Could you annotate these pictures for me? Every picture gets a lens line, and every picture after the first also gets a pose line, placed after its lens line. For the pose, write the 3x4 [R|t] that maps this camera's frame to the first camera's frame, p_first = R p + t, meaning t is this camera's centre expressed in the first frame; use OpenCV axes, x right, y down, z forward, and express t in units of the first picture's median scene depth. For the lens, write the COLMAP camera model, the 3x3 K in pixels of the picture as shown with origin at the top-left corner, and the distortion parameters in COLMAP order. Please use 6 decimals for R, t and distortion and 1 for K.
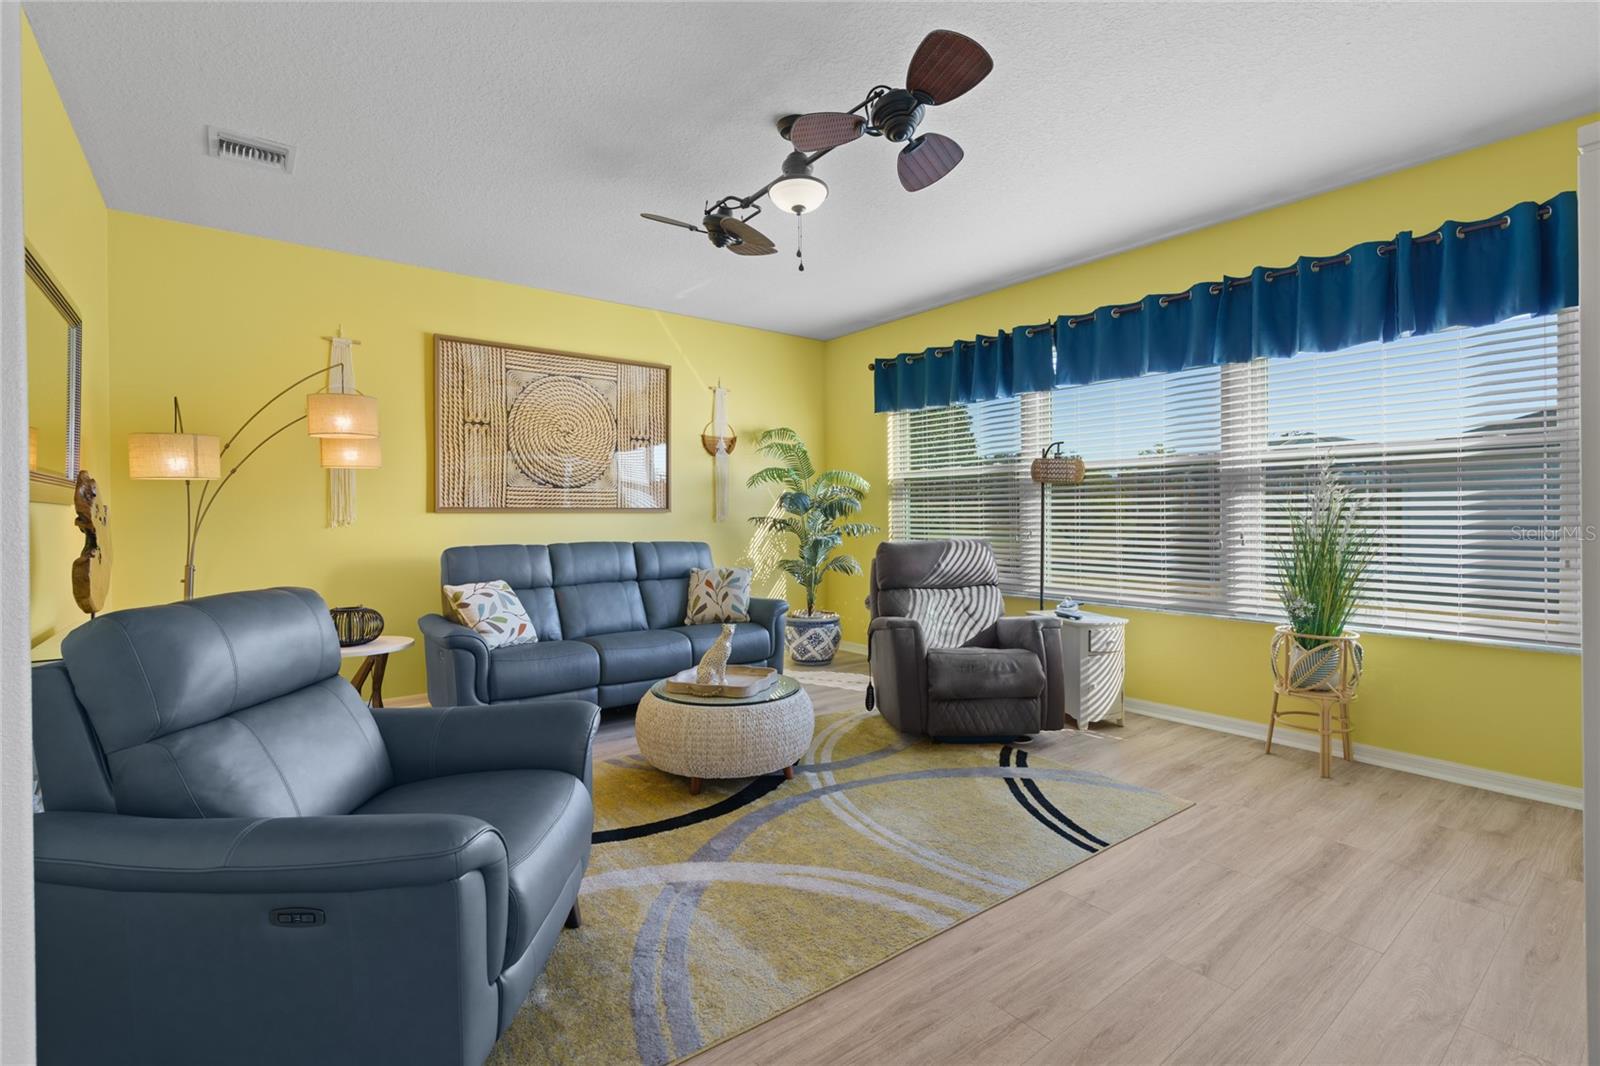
lens RADIAL K [[719.3, 0, 790.2], [0, 719.3, 520.2], [0, 0, 1]] dist [-0.003199, 0.001794]
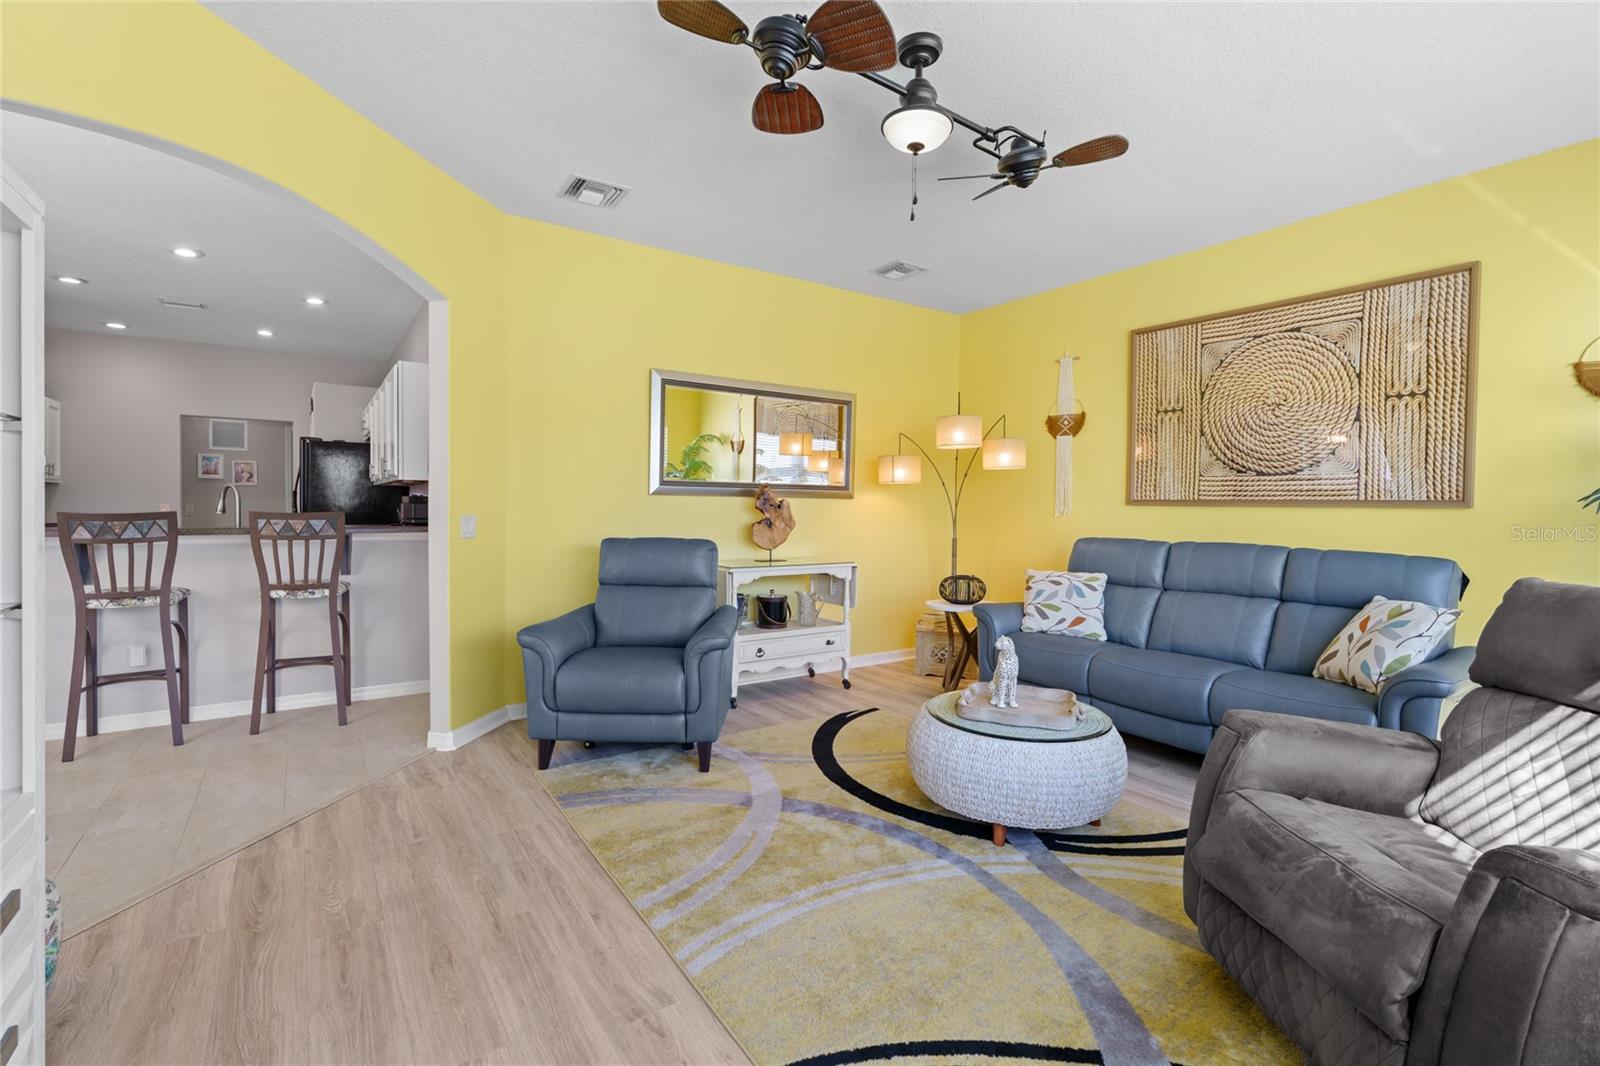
lens RADIAL K [[719.3, 0, 796.7], [0, 719.3, 521.1], [0, 0, 1]] dist [-0.003199, 0.001794]
pose [[-0.038980, 0.027010, -0.998875, 0.544292], [-0.021246, 0.999386, 0.027853, -0.006038], [0.999014, 0.022308, -0.038382, 0.561601]]
